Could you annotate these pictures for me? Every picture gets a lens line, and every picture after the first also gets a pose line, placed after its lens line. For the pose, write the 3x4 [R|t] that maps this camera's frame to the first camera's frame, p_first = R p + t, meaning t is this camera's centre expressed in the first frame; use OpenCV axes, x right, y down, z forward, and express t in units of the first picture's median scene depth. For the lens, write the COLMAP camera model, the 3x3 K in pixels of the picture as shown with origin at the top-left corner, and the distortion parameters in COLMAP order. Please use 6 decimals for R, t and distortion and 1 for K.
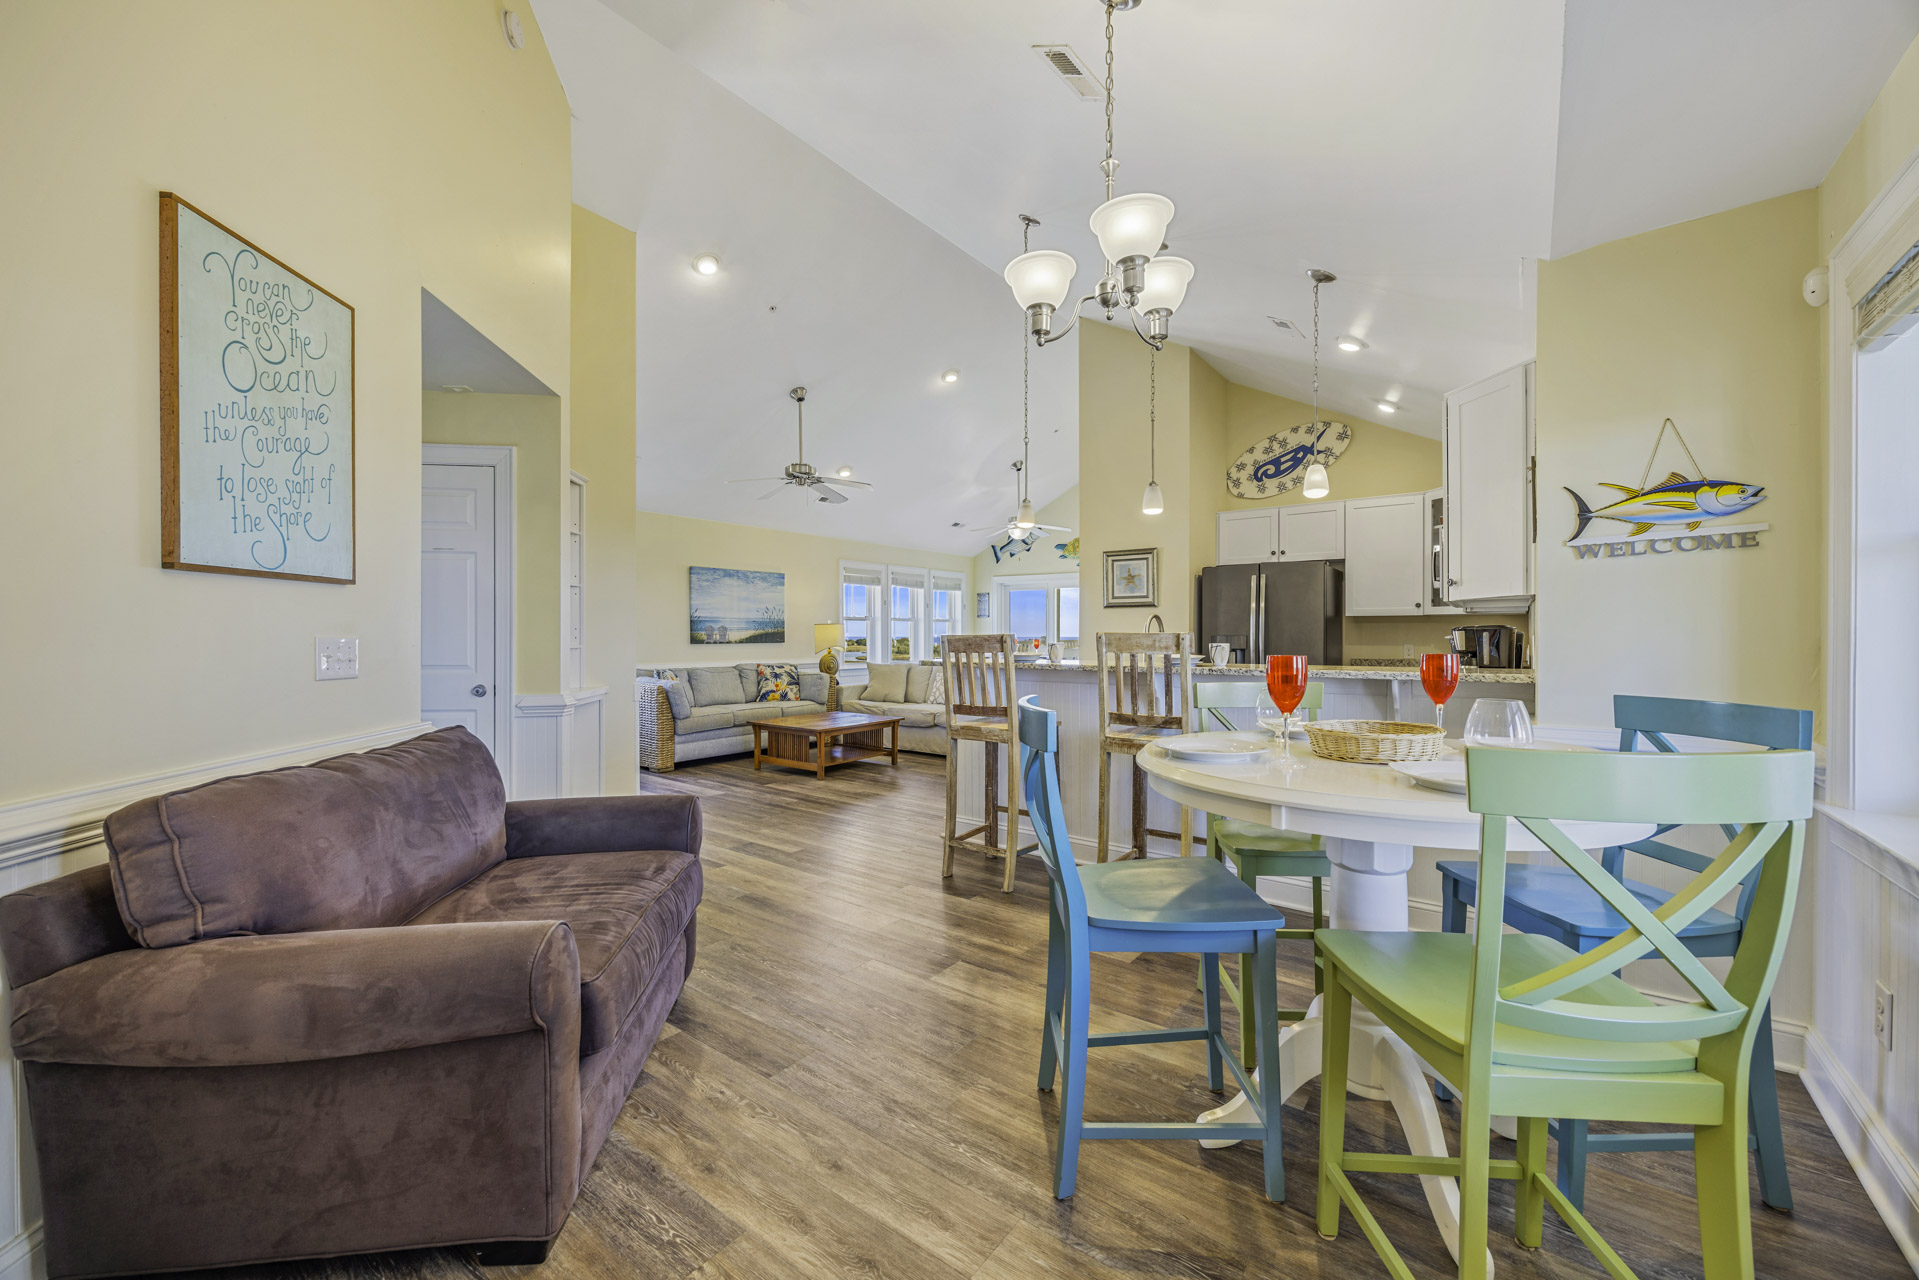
lens RADIAL K [[753.6, 0, 956.7], [0, 753.6, 640.1], [0, 0, 1]] dist [0.000234, -0.000665]
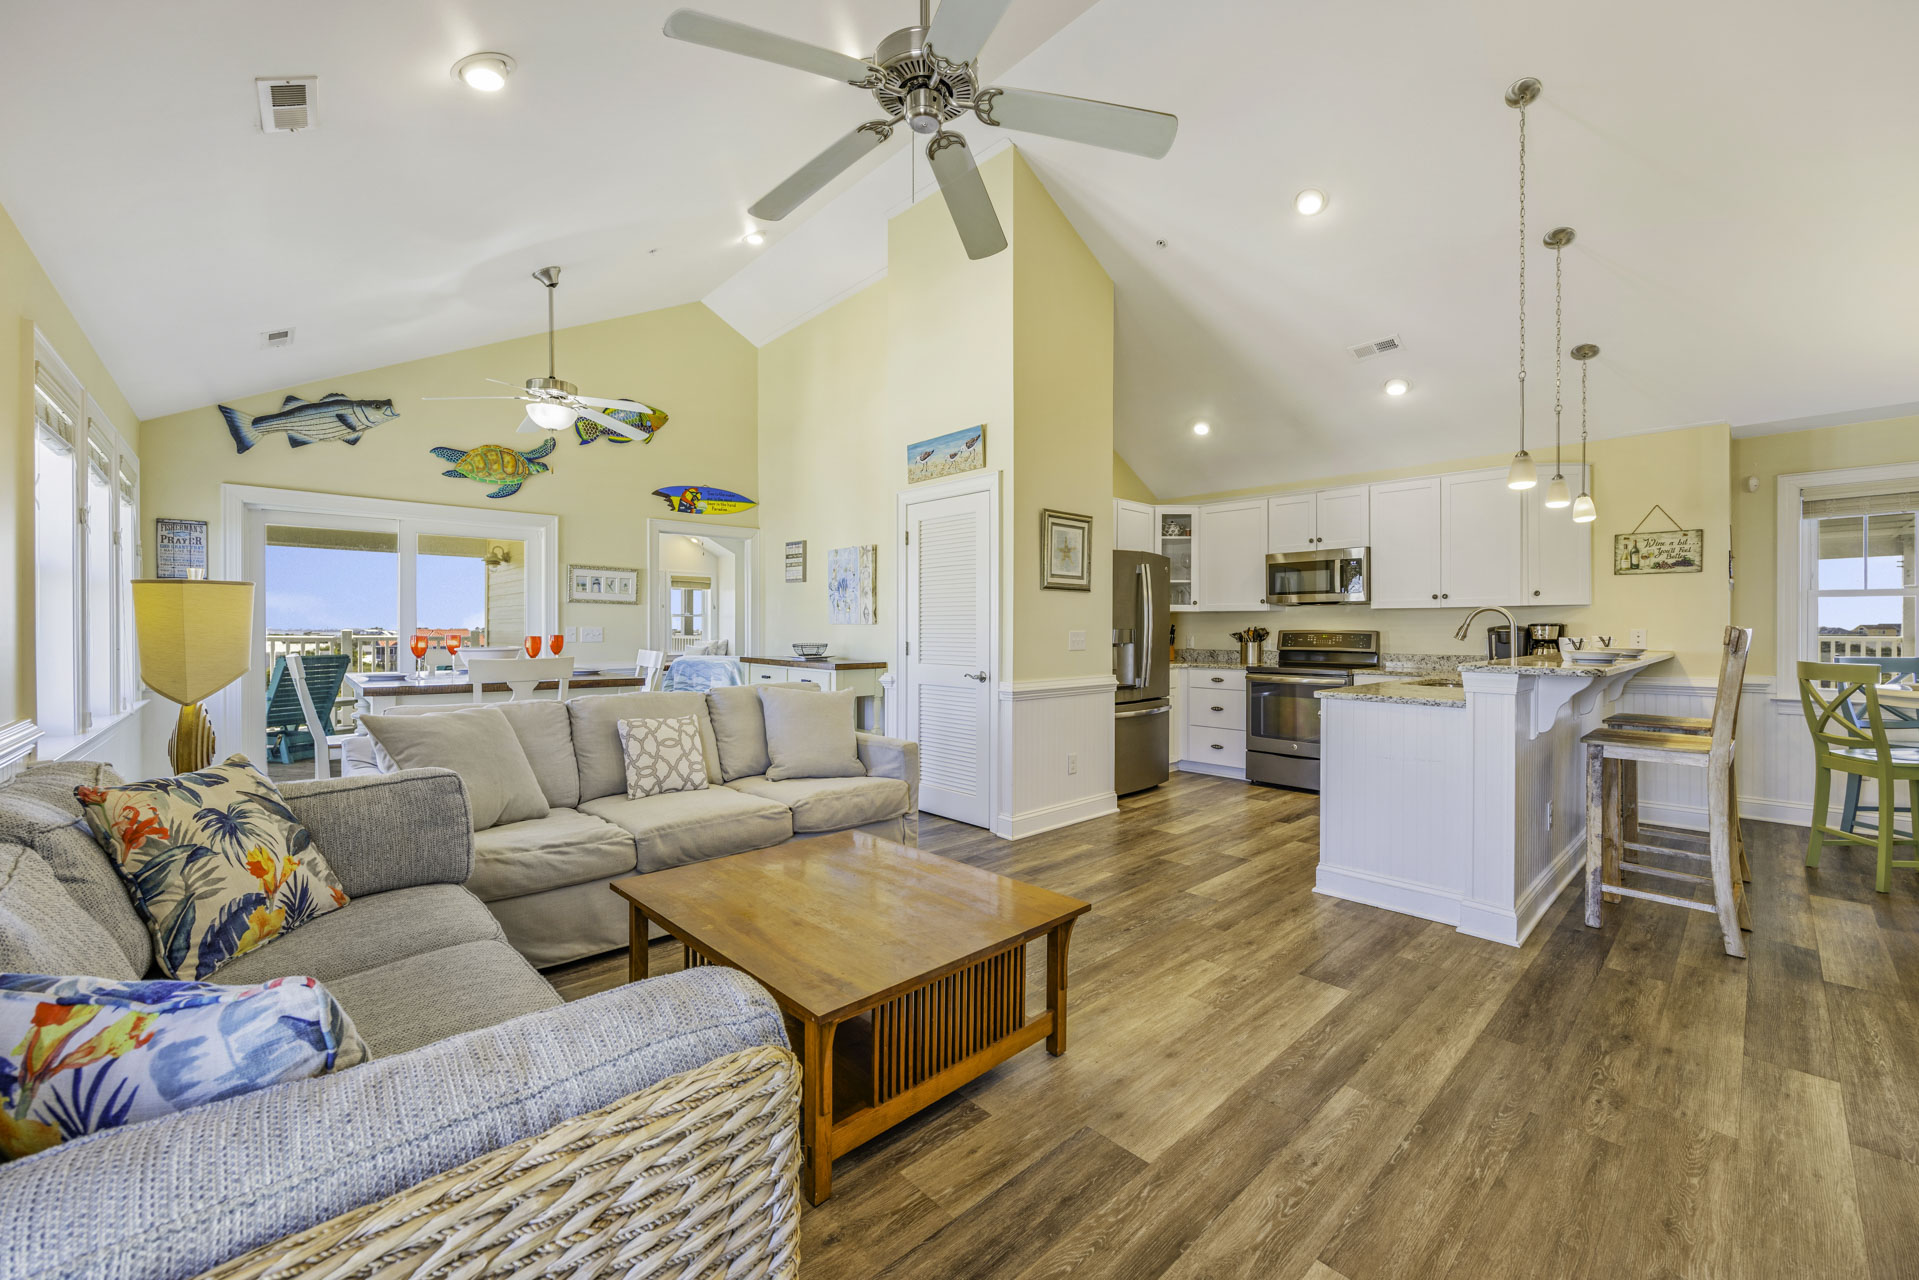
lens RADIAL K [[753.6, 0, 957.8], [0, 753.6, 632.7], [0, 0, 1]] dist [0.000234, -0.000665]
pose [[0.163718, -0.004535, 0.986497, -0.408945], [0.004260, 0.999983, 0.003890, -0.004629], [-0.986498, 0.003565, 0.163735, 0.769466]]
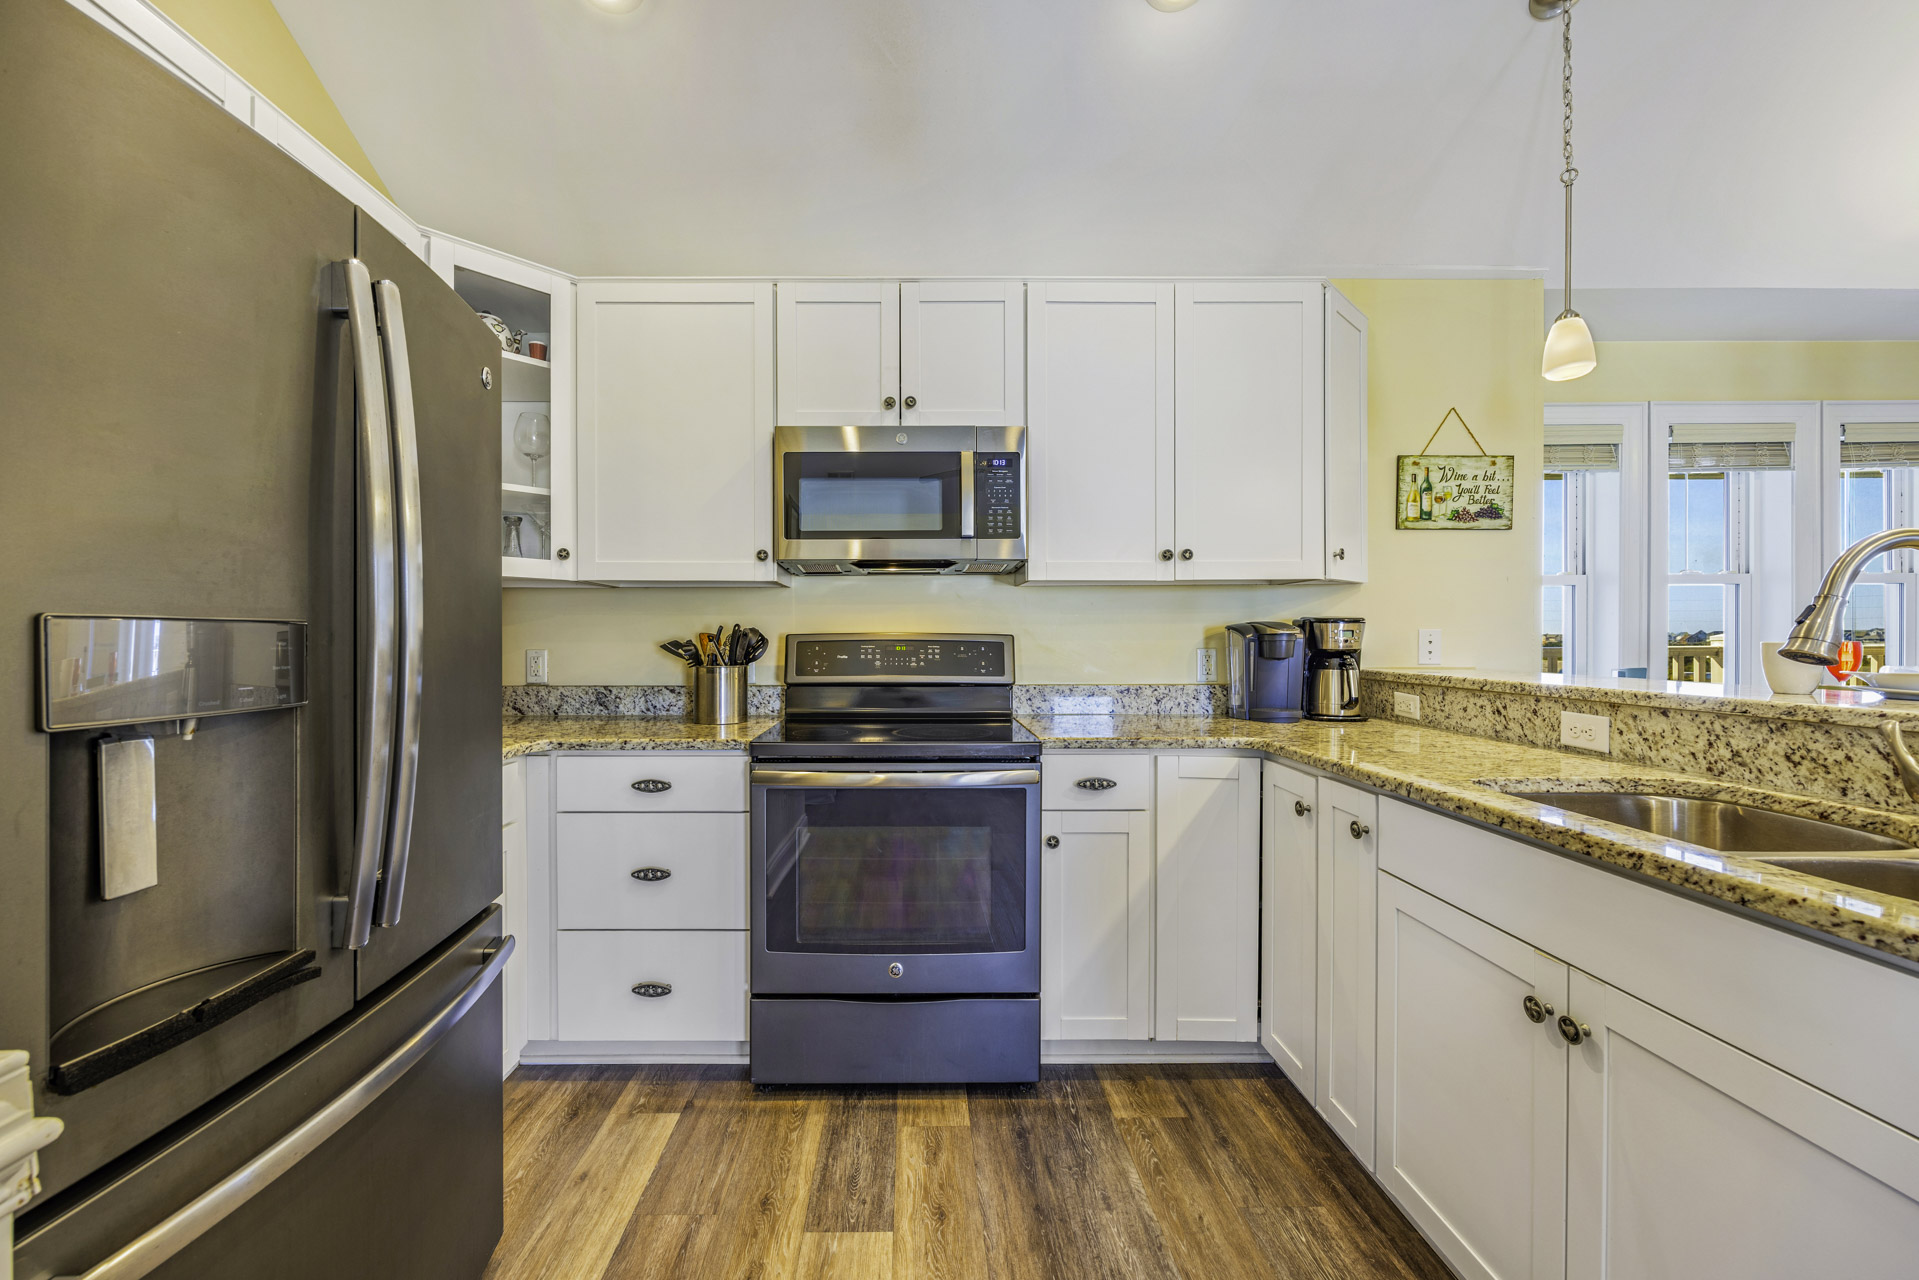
lens RADIAL K [[753.6, 0, 898.9], [0, 753.6, 650.7], [0, 0, 1]] dist [0.000234, -0.000665]
pose [[-0.606003, -0.013404, 0.795349, 0.142812], [0.005546, 0.999763, 0.021074, -0.001857], [-0.795443, 0.017182, -0.605785, 0.720842]]
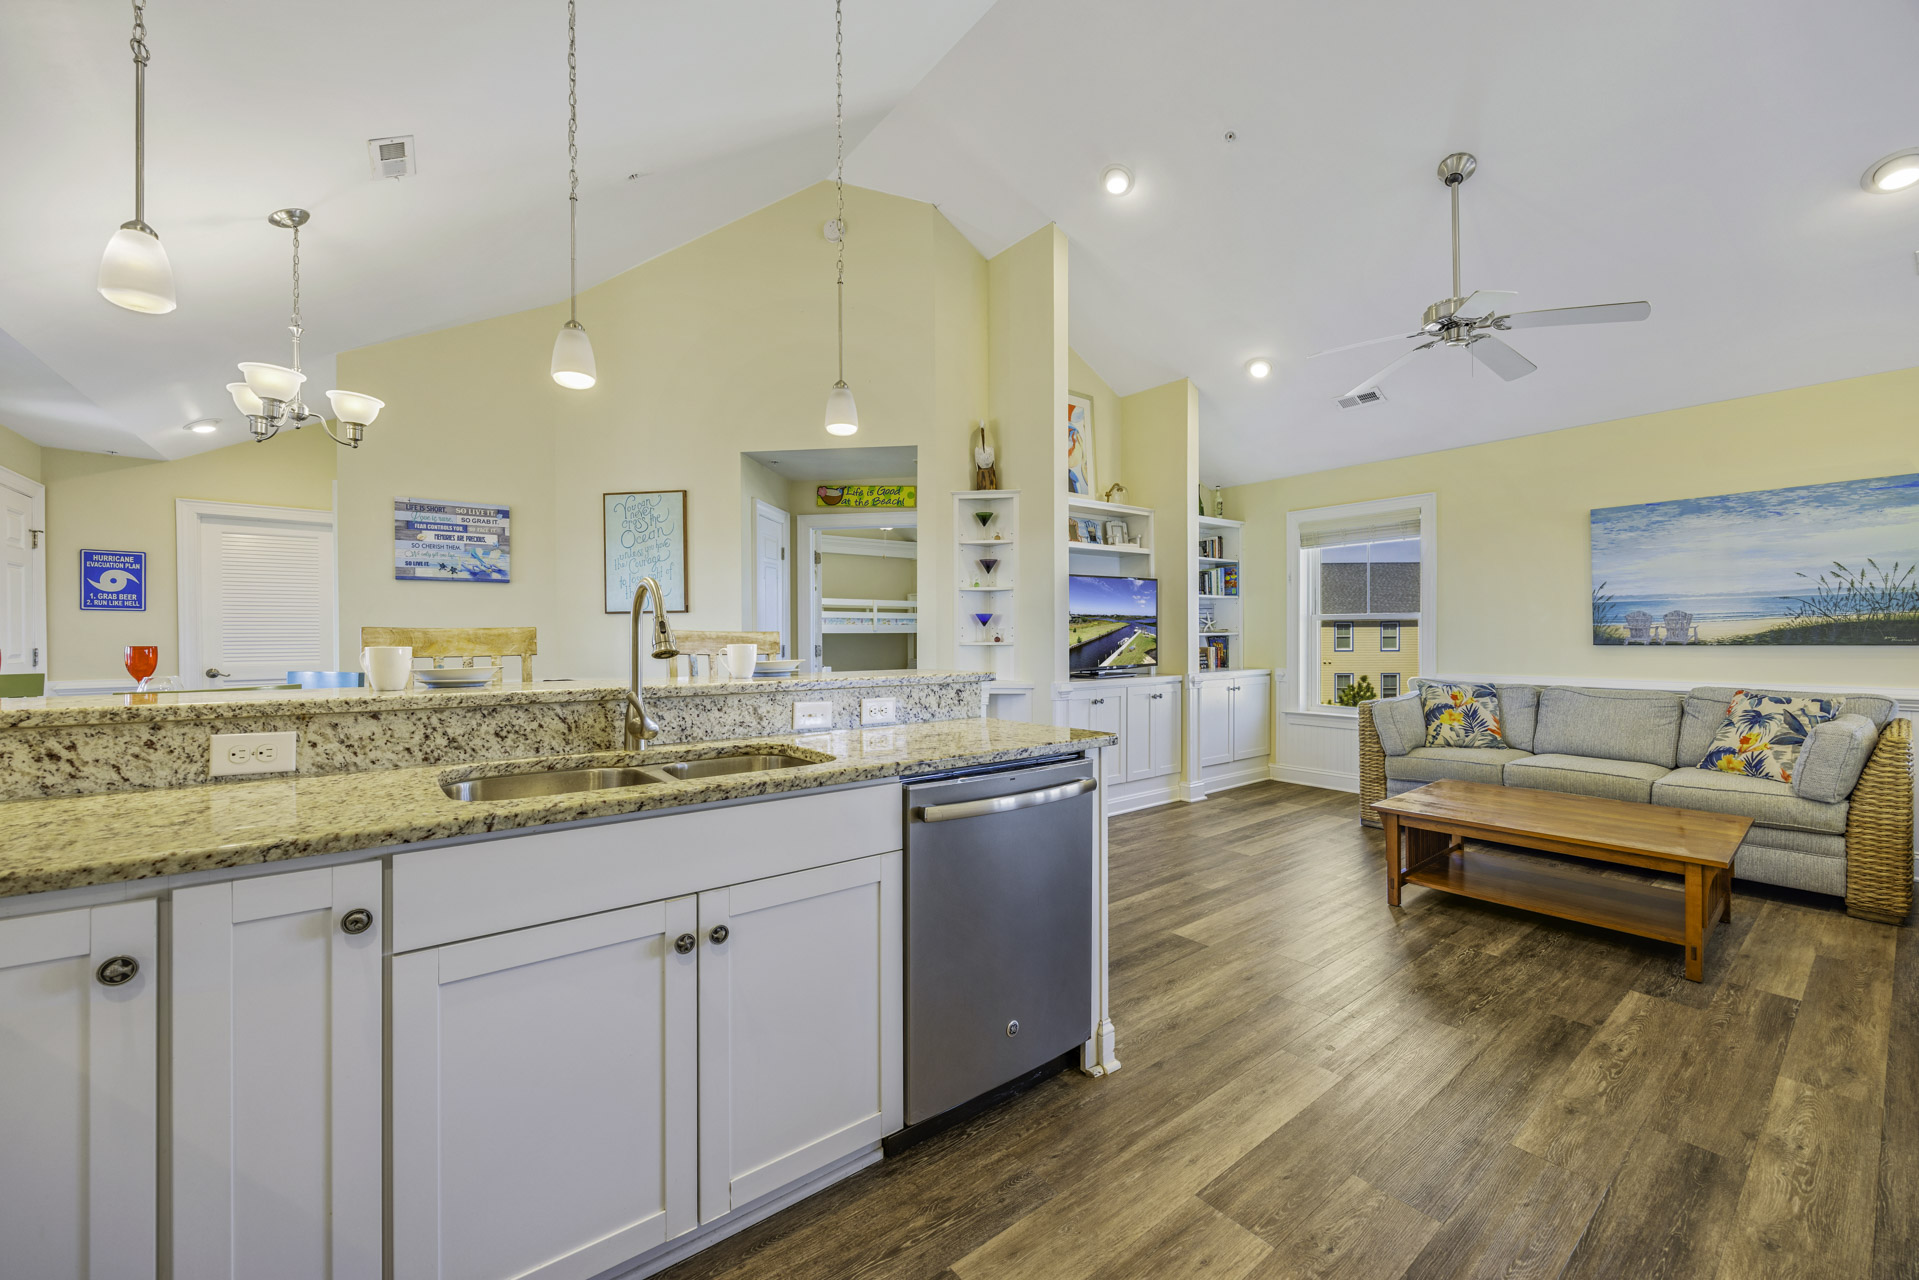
lens RADIAL K [[753.6, 0, 950.2], [0, 753.6, 639.6], [0, 0, 1]] dist [0.000234, -0.000665]
pose [[-0.256342, 0.003509, -0.966580, 0.317909], [0.000444, 0.999994, 0.003513, -0.001505], [0.966586, 0.000472, -0.256342, 0.650357]]
